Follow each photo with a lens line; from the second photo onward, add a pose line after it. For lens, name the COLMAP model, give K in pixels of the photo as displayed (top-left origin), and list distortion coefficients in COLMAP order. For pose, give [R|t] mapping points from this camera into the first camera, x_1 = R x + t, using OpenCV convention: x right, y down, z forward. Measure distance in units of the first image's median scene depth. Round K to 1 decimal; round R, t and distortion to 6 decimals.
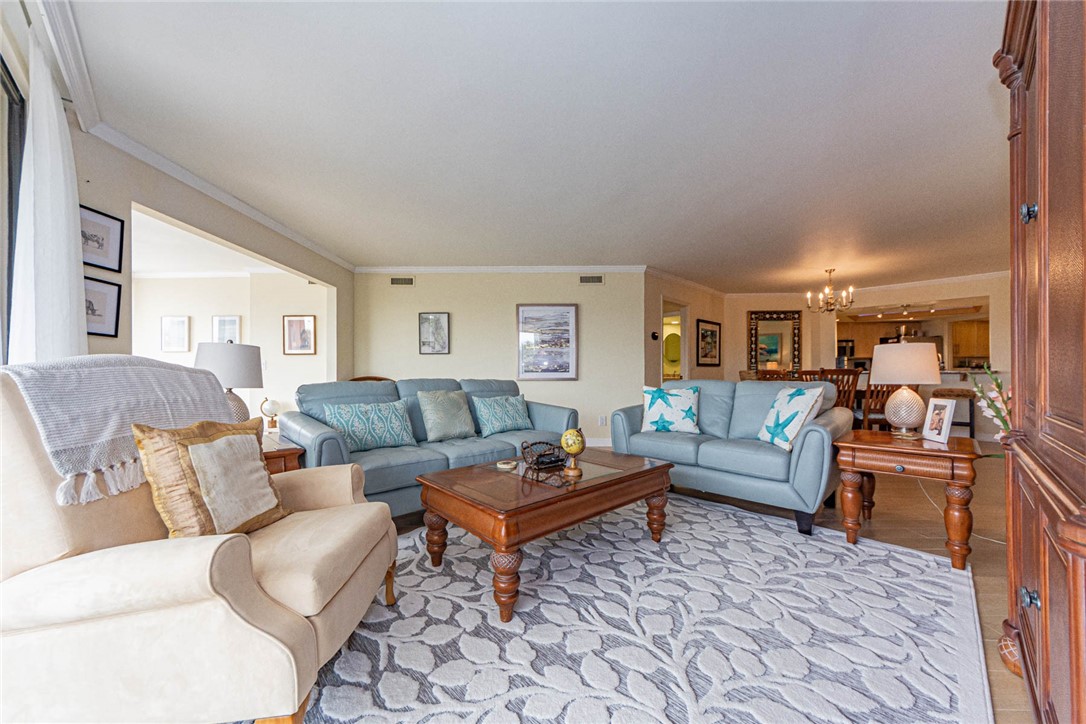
lens RADIAL K [[396.7, 0, 535.2], [0, 396.7, 370.7], [0, 0, 1]] dist [-0.003836, -0.000756]
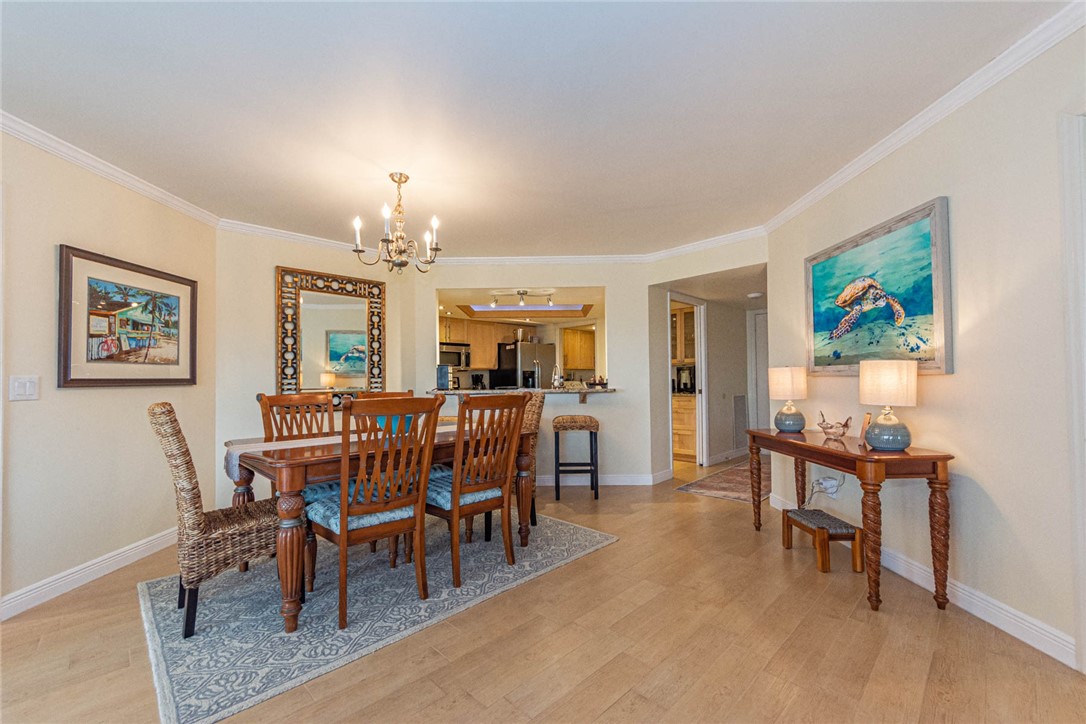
lens RADIAL K [[436.6, 0, 540.5], [0, 436.6, 371.7], [0, 0, 1]] dist [-0.001539, -0.000198]
pose [[0.702544, 0.009425, 0.711578, 0.390936], [0.004655, 0.999830, -0.017839, -0.014397], [-0.711625, 0.015845, 0.702380, 0.413640]]
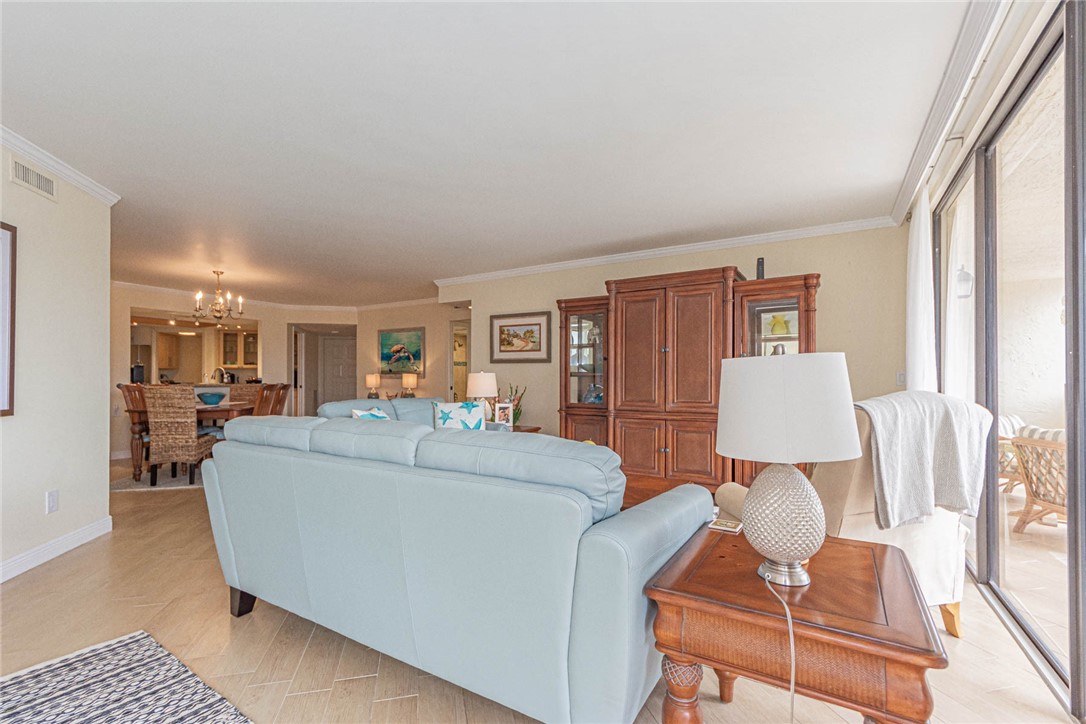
lens RADIAL K [[489.8, 0, 544.1], [0, 489.8, 380.9], [0, 0, 1]] dist [0.004494, -0.000606]
pose [[-0.273070, -0.000304, 0.961994, -0.396484], [-0.007207, 0.999973, -0.001730, -0.010867], [-0.961967, -0.007406, -0.273065, 0.467188]]
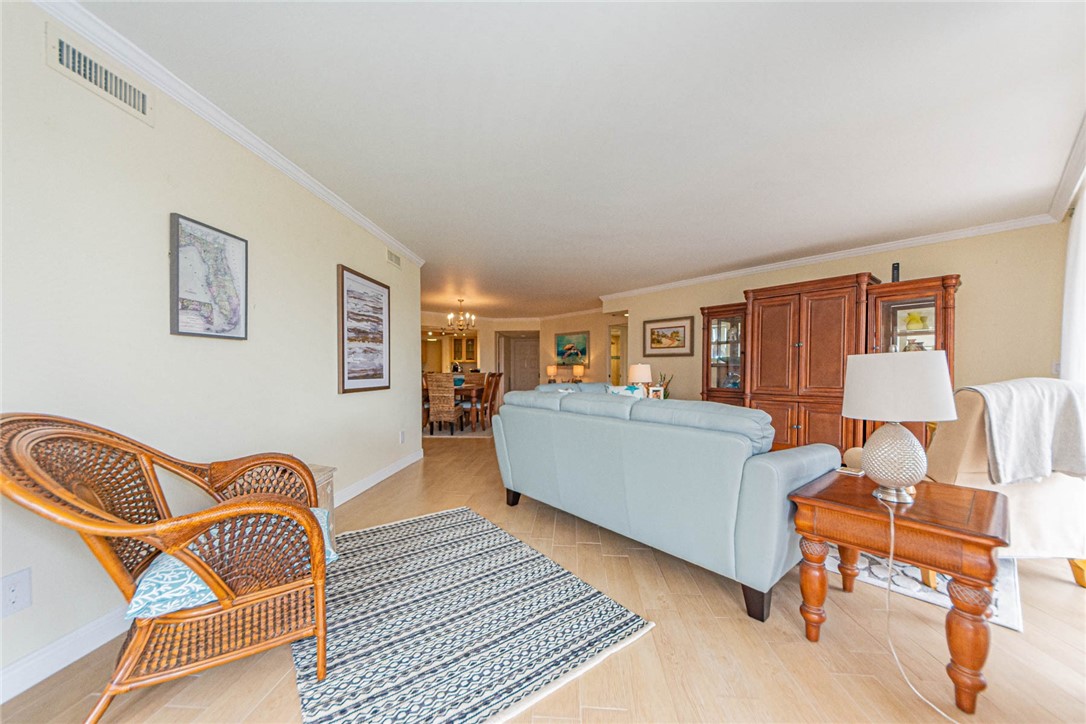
lens RADIAL K [[396.7, 0, 534.5], [0, 396.7, 379.7], [0, 0, 1]] dist [-0.003836, -0.000756]
pose [[0.061393, -0.022298, 0.997865, -0.476770], [-0.007695, 0.999710, 0.022813, -0.009599], [-0.998084, -0.009080, 0.061204, 0.518854]]
